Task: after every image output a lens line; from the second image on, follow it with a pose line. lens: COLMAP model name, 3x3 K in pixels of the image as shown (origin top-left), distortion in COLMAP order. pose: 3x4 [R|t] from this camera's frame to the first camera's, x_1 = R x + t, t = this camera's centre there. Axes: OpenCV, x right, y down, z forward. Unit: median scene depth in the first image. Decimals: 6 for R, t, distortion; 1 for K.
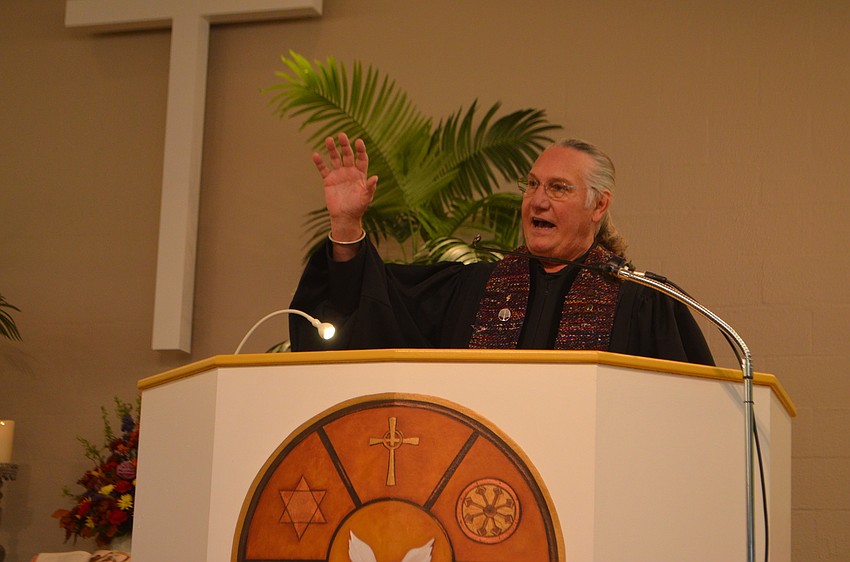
lens RADIAL K [[1967.4, 0, 424.3], [0, 1967.4, 318.3], [0, 0, 1]] dist [0.038154, 0.291418]
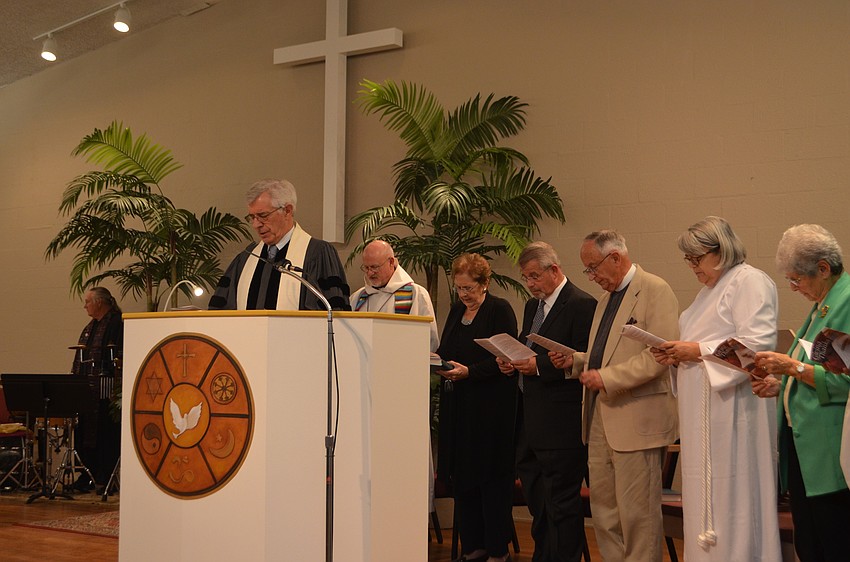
lens RADIAL K [[1251.6, 0, 425.0], [0, 1251.6, 281.0], [0, 0, 1]] dist [0.007170, 0.008184]
pose [[0.967653, -0.046012, -0.248054, 0.257617], [0.072149, 0.992634, 0.097327, -0.058957], [0.241749, -0.112075, 0.963845, -0.105229]]
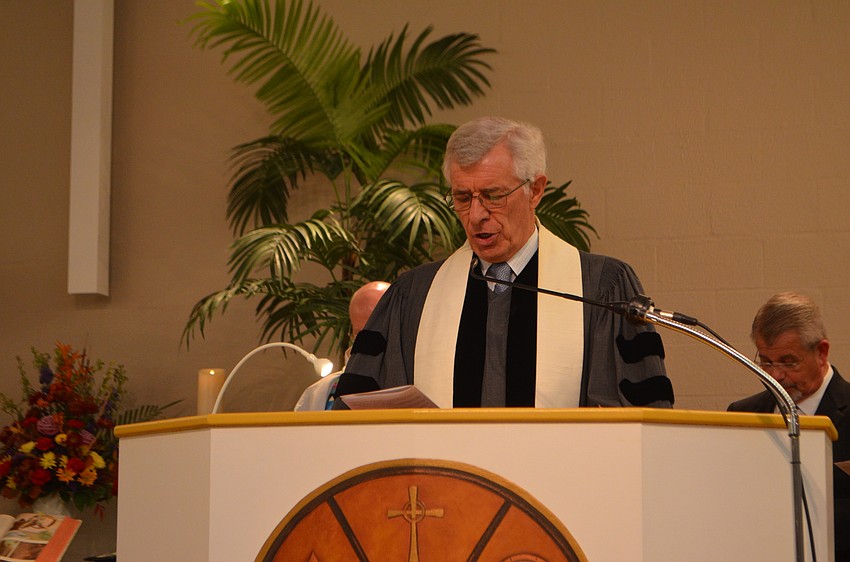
lens RADIAL K [[1967.4, 0, 424.3], [0, 1967.4, 318.3], [0, 0, 1]] dist [0.038154, 0.291418]
pose [[0.997623, -0.028634, 0.062680, -0.029174], [0.023929, 0.996929, 0.074569, -0.041632], [-0.064623, -0.072892, 0.995244, 0.050742]]
